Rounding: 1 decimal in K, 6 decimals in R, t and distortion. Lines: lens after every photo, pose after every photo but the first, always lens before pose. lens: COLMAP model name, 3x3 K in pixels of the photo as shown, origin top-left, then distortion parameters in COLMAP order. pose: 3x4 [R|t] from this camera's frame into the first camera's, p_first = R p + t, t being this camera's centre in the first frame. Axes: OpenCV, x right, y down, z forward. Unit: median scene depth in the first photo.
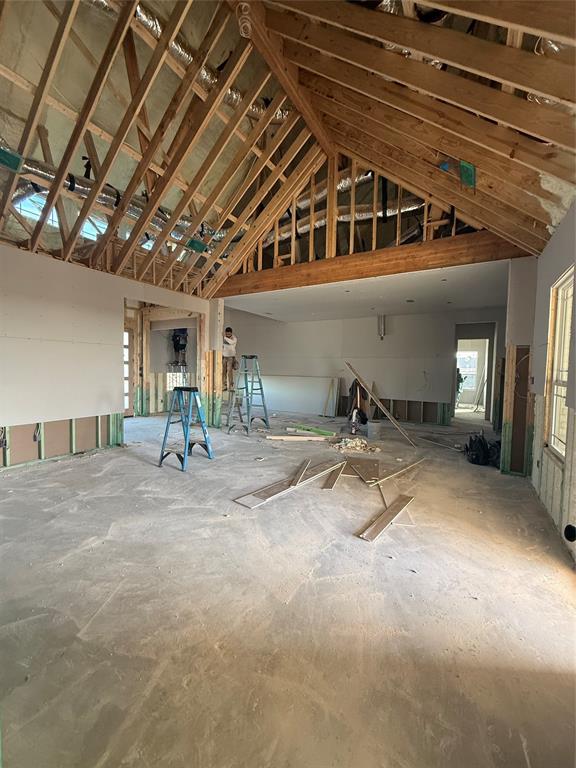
lens RADIAL K [[305.0, 0, 287.3], [0, 305.0, 384.6], [0, 0, 1]] dist [0.000752, 0.000334]
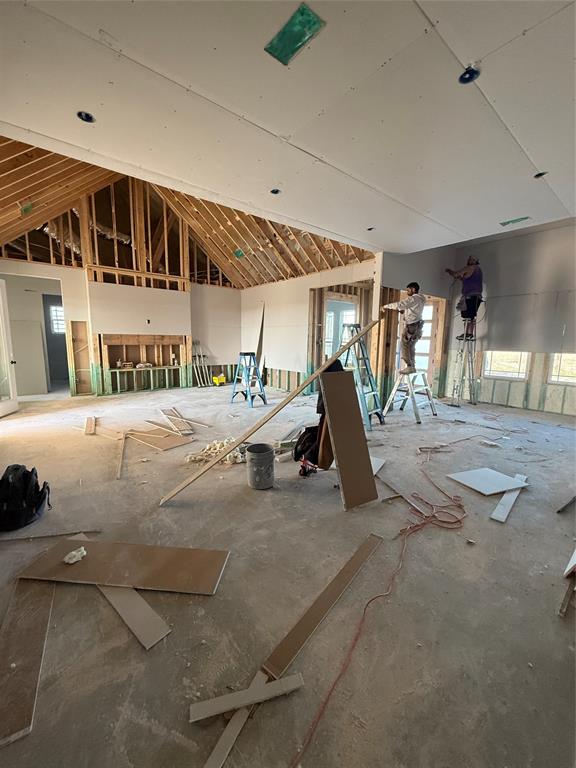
lens RADIAL K [[305.0, 0, 286.1], [0, 305.0, 382.2], [0, 0, 1]] dist [0.000752, 0.000334]
pose [[-0.348912, 0.125651, -0.928694, 0.961525], [-0.056076, 0.986396, 0.154526, -0.079782], [0.935476, 0.105994, -0.337119, 1.644065]]
